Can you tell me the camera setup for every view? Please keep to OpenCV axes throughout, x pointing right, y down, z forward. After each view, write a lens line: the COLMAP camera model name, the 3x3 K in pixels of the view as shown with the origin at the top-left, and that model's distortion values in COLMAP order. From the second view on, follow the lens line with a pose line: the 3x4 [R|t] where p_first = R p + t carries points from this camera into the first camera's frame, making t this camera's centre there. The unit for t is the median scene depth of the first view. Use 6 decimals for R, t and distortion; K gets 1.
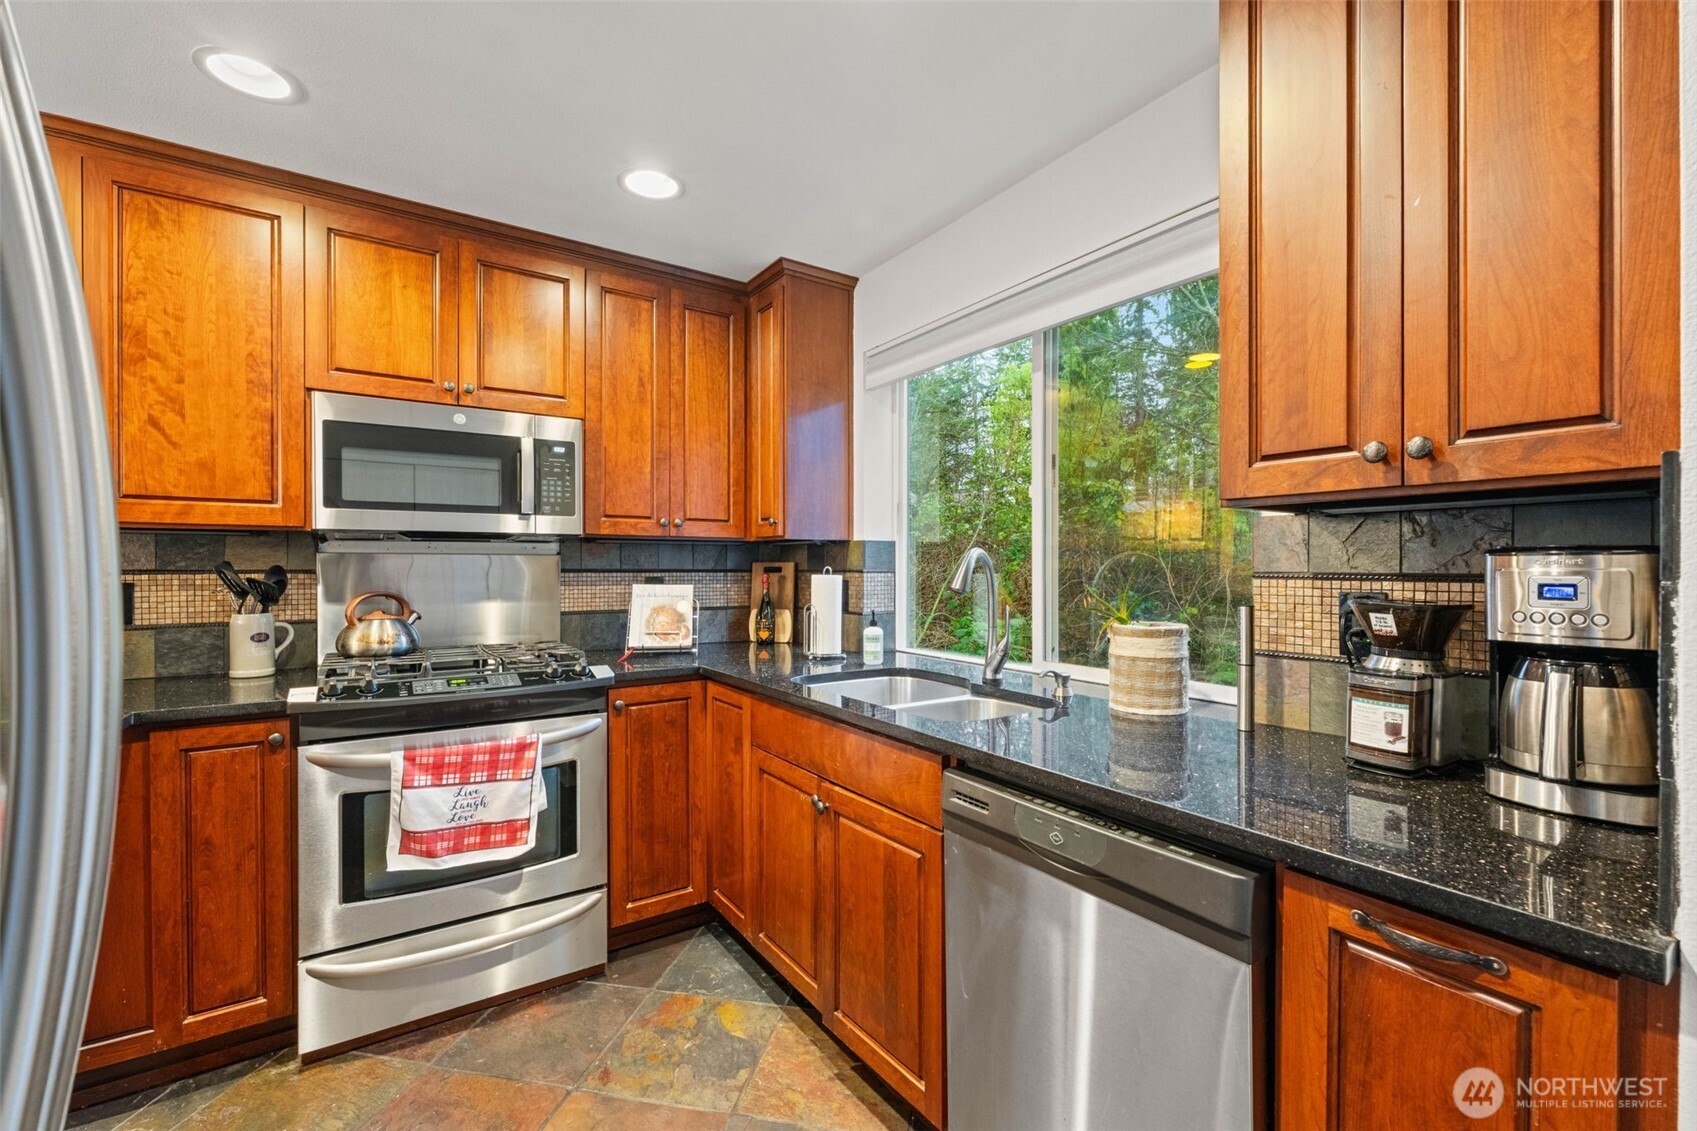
lens RADIAL K [[694.7, 0, 851.6], [0, 694.7, 567.1], [0, 0, 1]] dist [-0.002995, -0.000317]
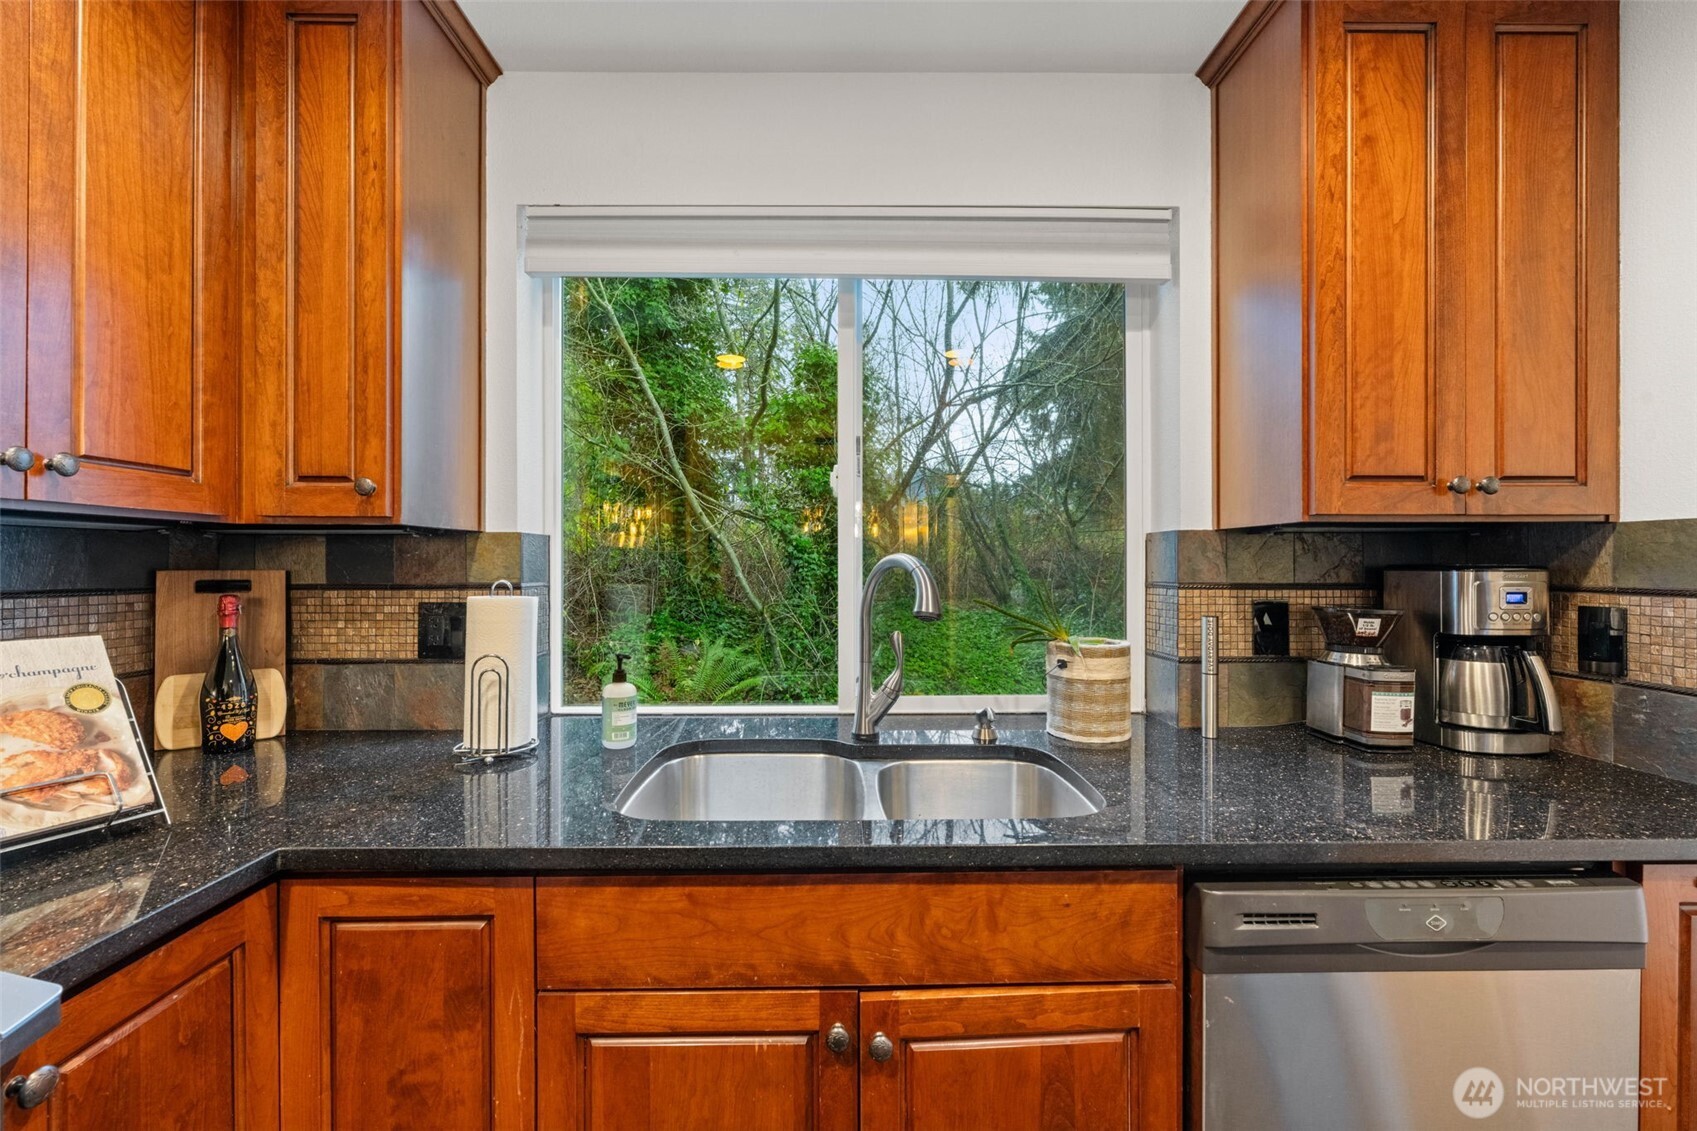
lens RADIAL K [[694.7, 0, 846.6], [0, 694.7, 567.5], [0, 0, 1]] dist [-0.002995, -0.000317]
pose [[0.557258, -0.002867, 0.830334, -0.616708], [0.001327, 0.999996, 0.002562, -0.021445], [-0.830338, -0.000326, 0.557260, 0.914226]]
